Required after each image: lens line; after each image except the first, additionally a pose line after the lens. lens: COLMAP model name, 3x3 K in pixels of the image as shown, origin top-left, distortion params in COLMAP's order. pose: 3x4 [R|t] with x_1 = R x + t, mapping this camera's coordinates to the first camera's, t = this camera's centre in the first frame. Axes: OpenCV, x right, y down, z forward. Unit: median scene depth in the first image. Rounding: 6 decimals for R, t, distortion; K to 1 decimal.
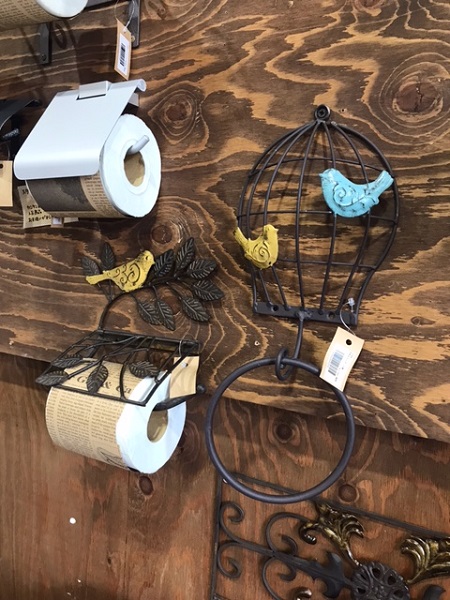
lens RADIAL K [[484.6, 0, 226.3], [0, 484.6, 298.8], [0, 0, 1]] dist [0.014203, -0.016034]
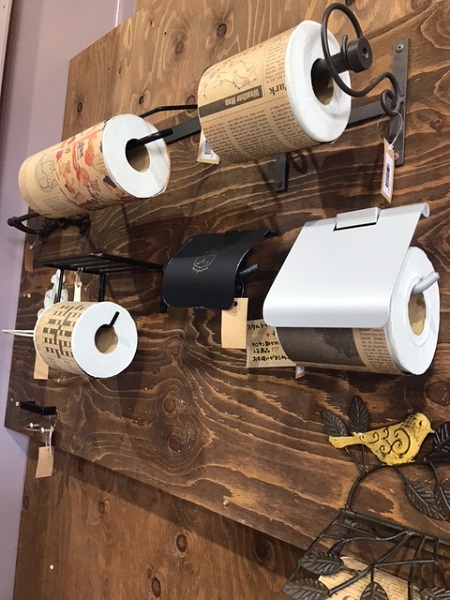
lens RADIAL K [[484.6, 0, 223.4], [0, 484.6, 301.1], [0, 0, 1]] dist [0.014203, -0.016034]
pose [[0.957222, -0.011191, -0.289139, -0.223288], [-0.042534, 0.982955, -0.178858, -0.115954], [0.286212, 0.183505, 0.940430, 0.155271]]
